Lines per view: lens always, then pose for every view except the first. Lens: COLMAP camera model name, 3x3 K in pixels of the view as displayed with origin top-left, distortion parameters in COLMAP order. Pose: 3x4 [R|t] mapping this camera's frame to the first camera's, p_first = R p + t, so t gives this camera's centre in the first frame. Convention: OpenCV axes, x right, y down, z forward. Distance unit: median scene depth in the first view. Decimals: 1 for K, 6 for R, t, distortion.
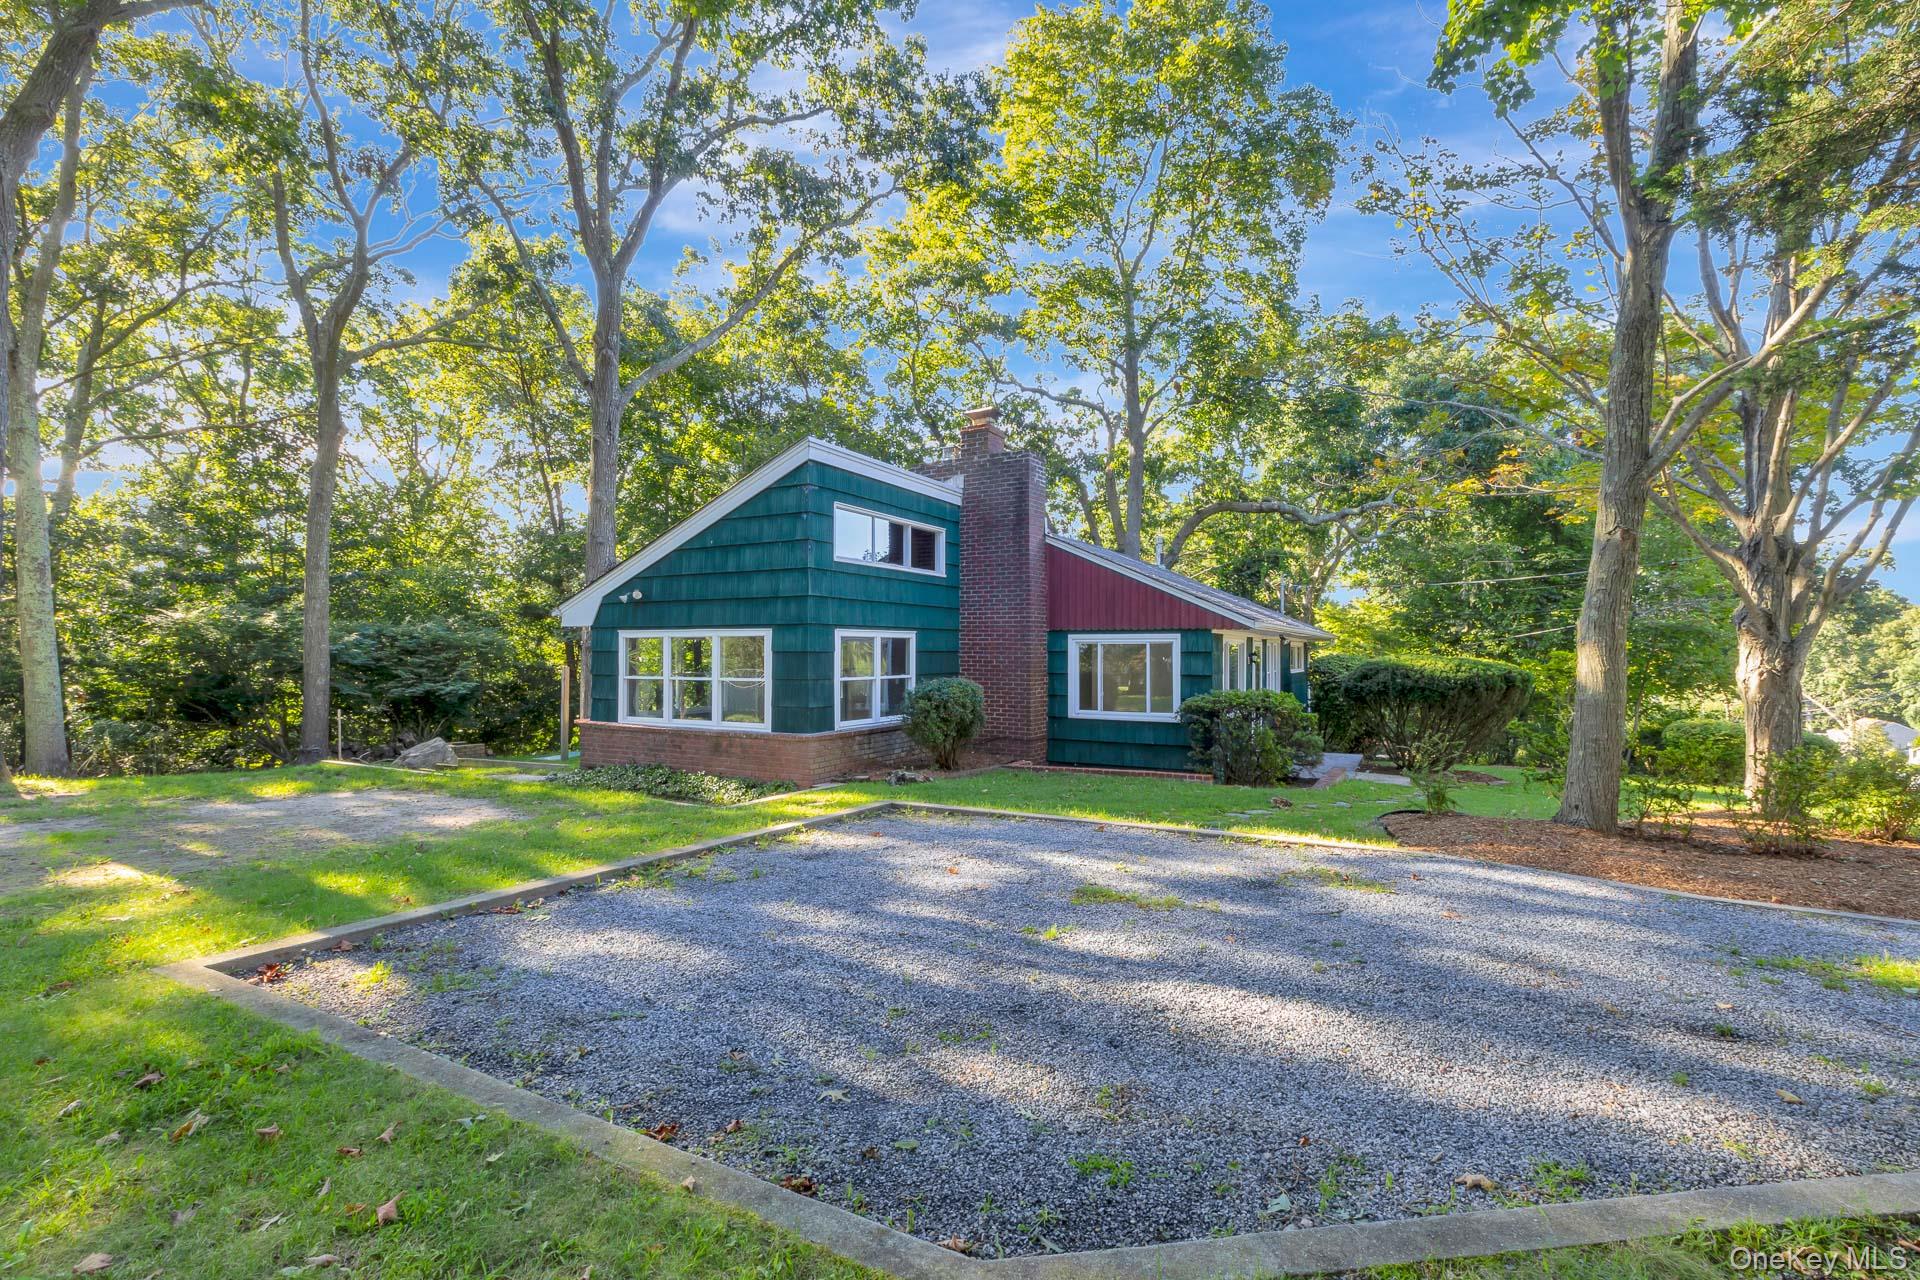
lens RADIAL K [[888.6, 0, 960.0], [0, 888.6, 640.0], [0, 0, 1]] dist [-0.000273, 0.000316]
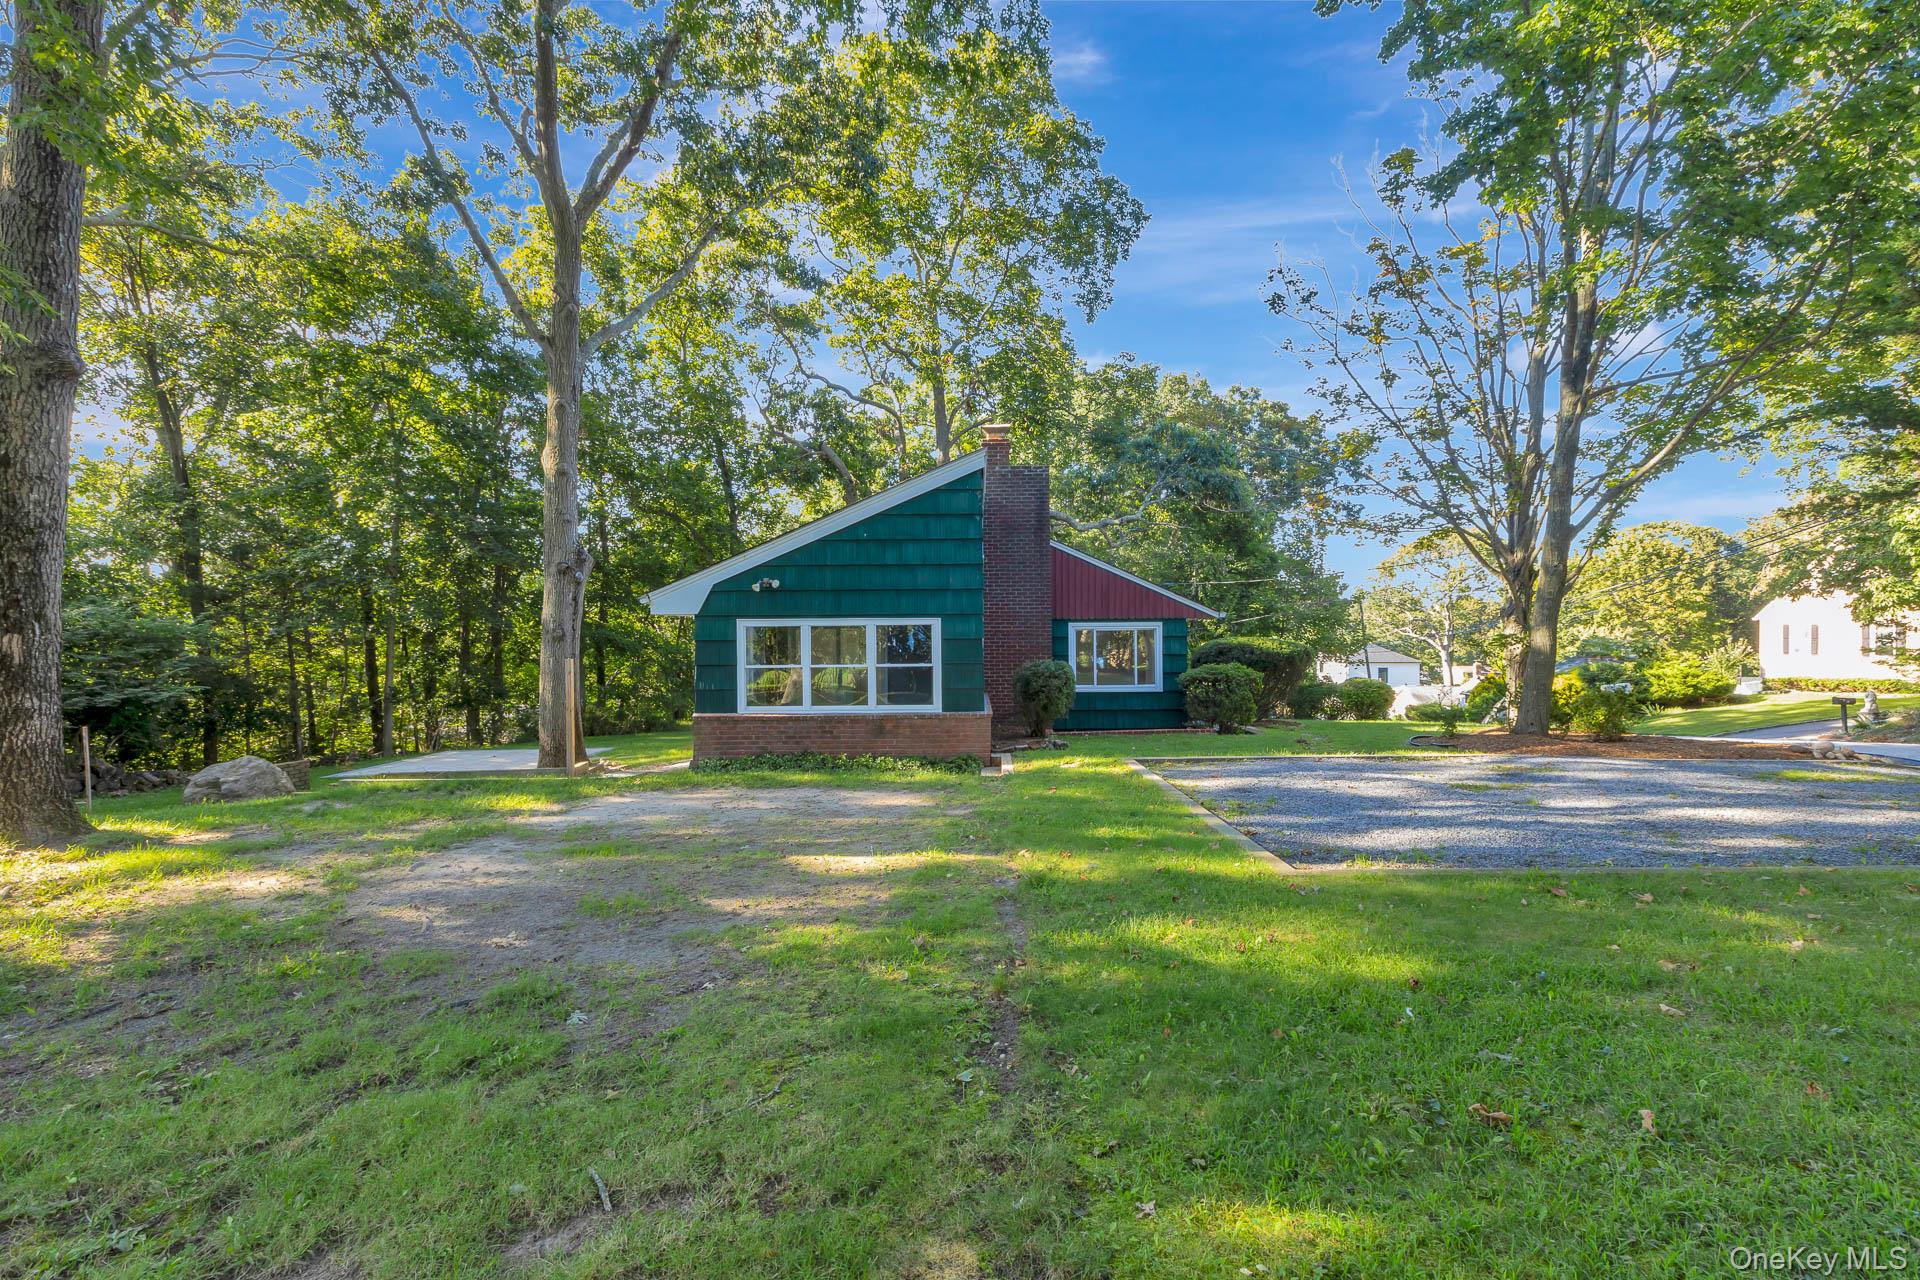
lens RADIAL K [[888.6, 0, 960.0], [0, 888.6, 640.0], [0, 0, 1]] dist [-0.000273, 0.000316]
pose [[0.865410, -0.010838, 0.500947, -0.657533], [0.003035, 0.999861, 0.016388, -0.003332], [-0.501055, -0.012662, 0.865323, 0.034116]]
